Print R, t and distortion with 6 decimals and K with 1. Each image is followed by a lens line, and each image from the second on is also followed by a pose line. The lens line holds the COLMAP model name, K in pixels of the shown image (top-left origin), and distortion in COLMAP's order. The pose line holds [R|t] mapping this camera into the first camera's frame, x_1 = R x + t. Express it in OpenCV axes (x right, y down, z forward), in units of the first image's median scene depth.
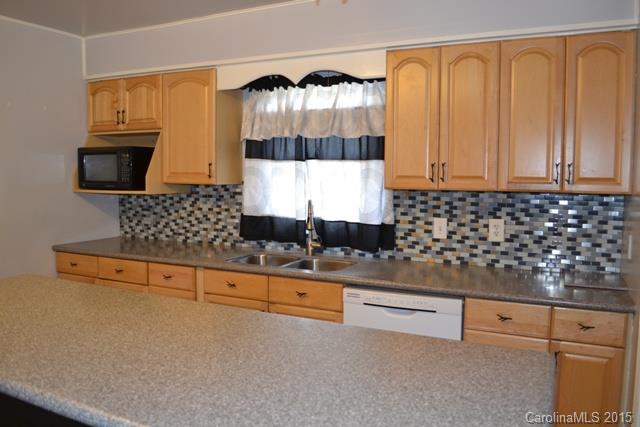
lens RADIAL K [[574.3, 0, 320.0], [0, 574.3, 213.5], [0, 0, 1]] dist [-0.091449, 0.000267]
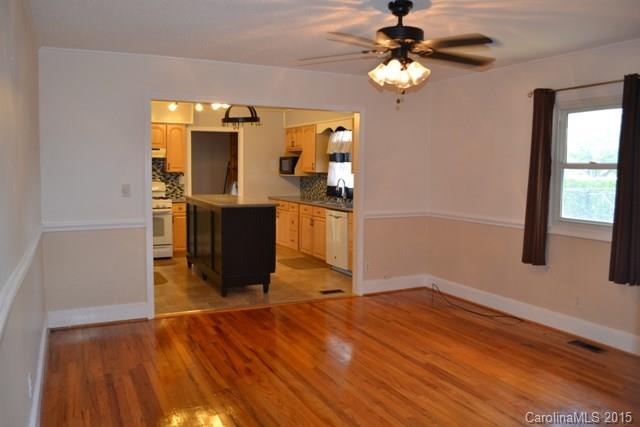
lens RADIAL K [[508.0, 0, 316.5], [0, 508.0, 211.8], [0, 0, 1]] dist [-0.068253, 0.001608]
pose [[0.817543, 0.058146, -0.572924, 1.226748], [-0.059908, 0.998079, 0.015808, 0.094670], [0.572743, 0.021399, 0.819456, -0.873670]]
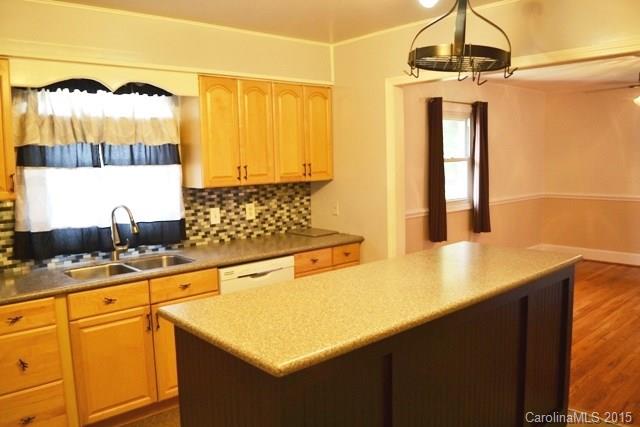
lens RADIAL K [[508.0, 0, 316.5], [0, 508.0, 211.8], [0, 0, 1]] dist [-0.068253, 0.001608]
pose [[0.346895, -0.104699, 0.932042, -0.773150], [0.106330, 0.991733, 0.071829, -0.041123], [-0.931857, 0.074187, 0.355160, 0.378458]]
